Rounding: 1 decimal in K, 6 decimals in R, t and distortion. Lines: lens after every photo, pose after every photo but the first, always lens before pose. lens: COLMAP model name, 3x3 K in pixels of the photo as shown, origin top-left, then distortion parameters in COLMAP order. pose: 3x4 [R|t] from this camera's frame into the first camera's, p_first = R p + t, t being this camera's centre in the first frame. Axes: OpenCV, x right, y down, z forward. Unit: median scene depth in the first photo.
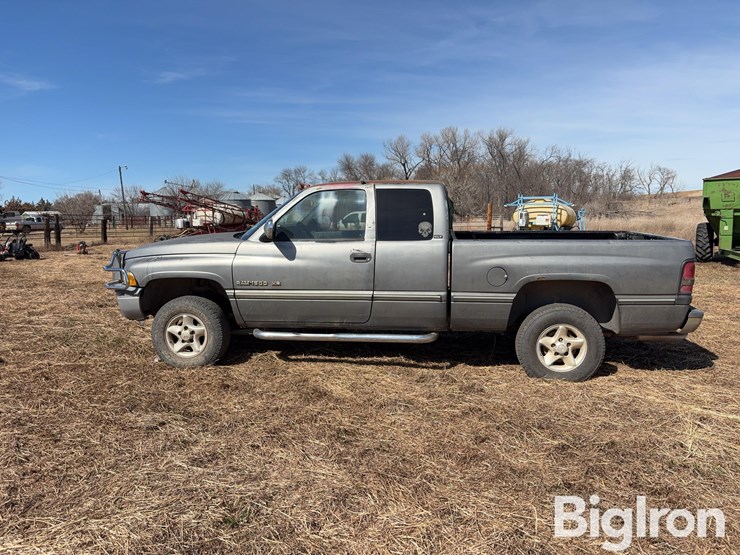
lens RADIAL K [[563.3, 0, 372.3], [0, 563.3, 284.8], [0, 0, 1]] dist [0.039974, -0.041458]
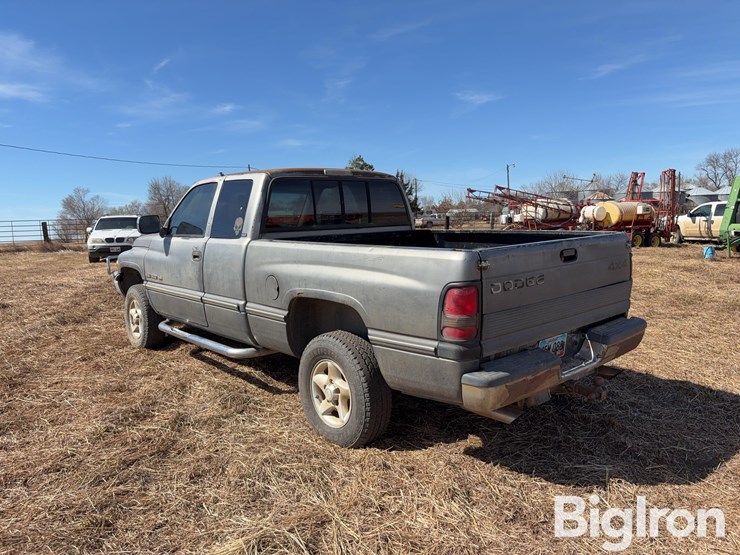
lens RADIAL K [[563.3, 0, 376.2], [0, 563.3, 277.5], [0, 0, 1]] dist [0.039974, -0.041458]
pose [[0.753669, 0.065668, -0.653966, 0.155082], [-0.068712, 0.997416, 0.020968, -0.009945], [0.653653, 0.029133, 0.756233, 0.091450]]
